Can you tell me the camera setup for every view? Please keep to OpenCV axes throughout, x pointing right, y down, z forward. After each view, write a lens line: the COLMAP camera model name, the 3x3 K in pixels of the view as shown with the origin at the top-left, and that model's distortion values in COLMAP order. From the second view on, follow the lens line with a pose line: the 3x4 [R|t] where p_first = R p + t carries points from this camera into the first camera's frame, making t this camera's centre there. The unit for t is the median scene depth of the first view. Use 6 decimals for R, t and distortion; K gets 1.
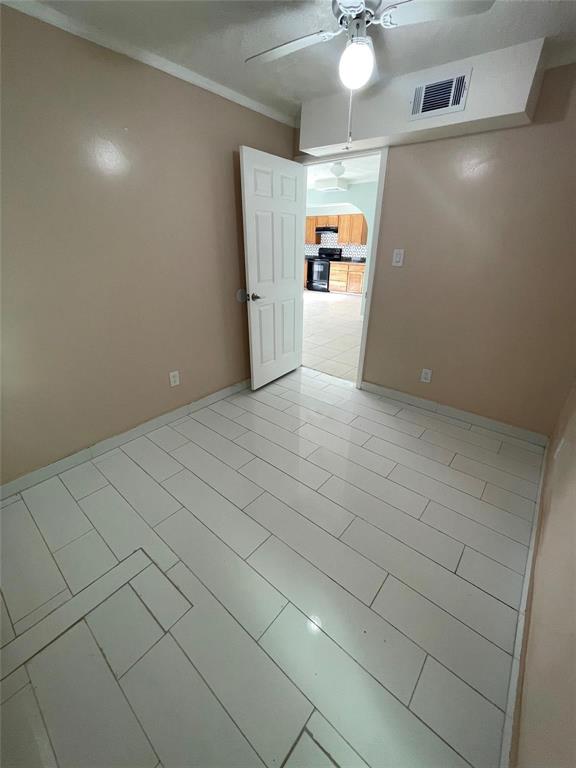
lens RADIAL K [[311.8, 0, 290.6], [0, 311.8, 380.9], [0, 0, 1]] dist [-0.003743, -0.002127]
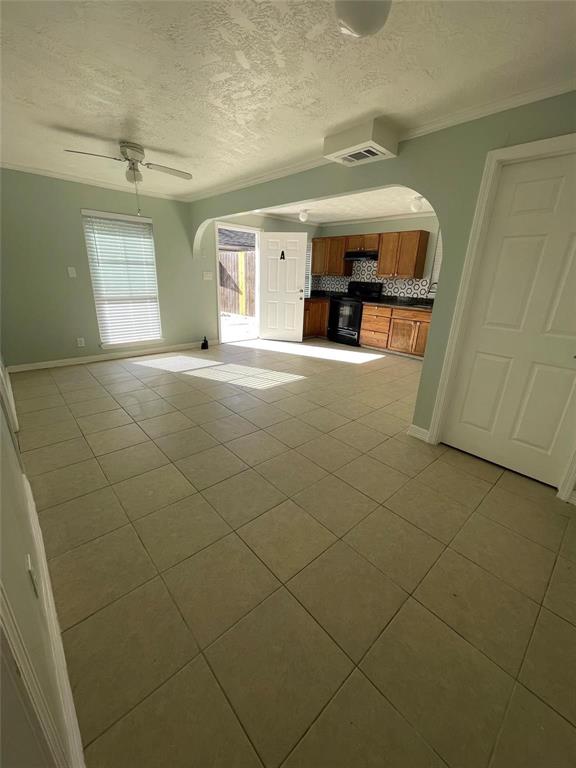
lens RADIAL K [[311.8, 0, 293.0], [0, 311.8, 385.7], [0, 0, 1]] dist [-0.003743, -0.002127]
pose [[0.991390, 0.065779, -0.113220, 0.065373], [-0.075296, 0.993789, -0.081942, -0.142649], [0.107127, 0.089762, 0.990185, 0.349923]]
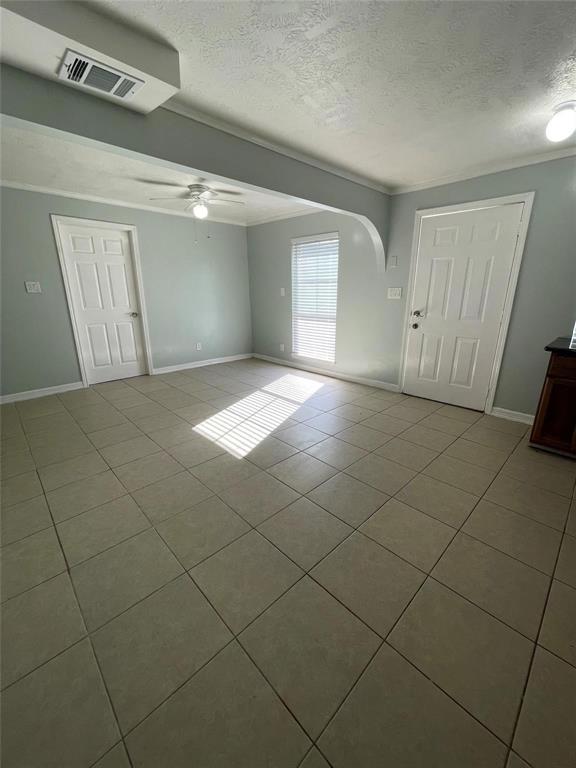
lens RADIAL K [[311.8, 0, 290.4], [0, 311.8, 382.6], [0, 0, 1]] dist [-0.003743, -0.002127]
pose [[-0.103017, 0.276517, -0.955472, 0.267433], [-0.412671, 0.862130, 0.293997, -0.347248], [0.905036, 0.424582, 0.025296, 0.810317]]
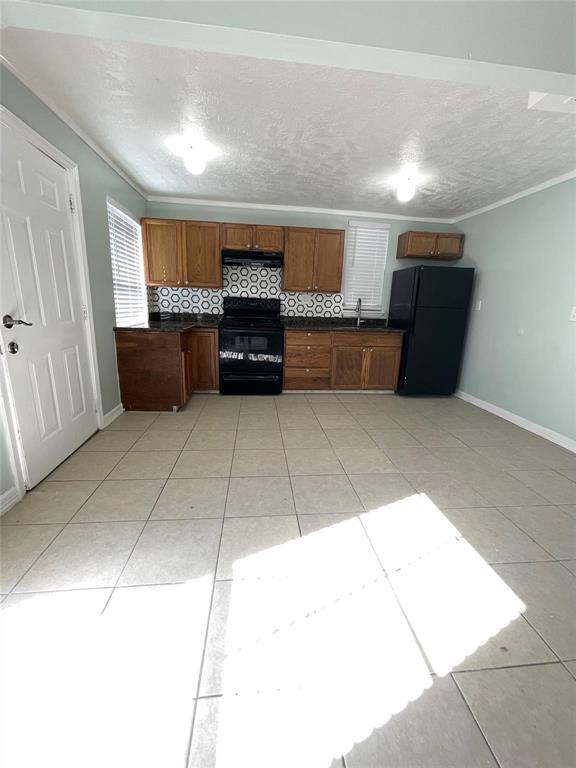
lens RADIAL K [[311.8, 0, 290.6], [0, 311.8, 382.3], [0, 0, 1]] dist [-0.003743, -0.002127]
pose [[0.695033, -0.160927, 0.700736, -0.172280], [0.271412, 0.961243, -0.048450, -0.282930], [-0.665781, 0.223863, 0.711773, 0.695028]]
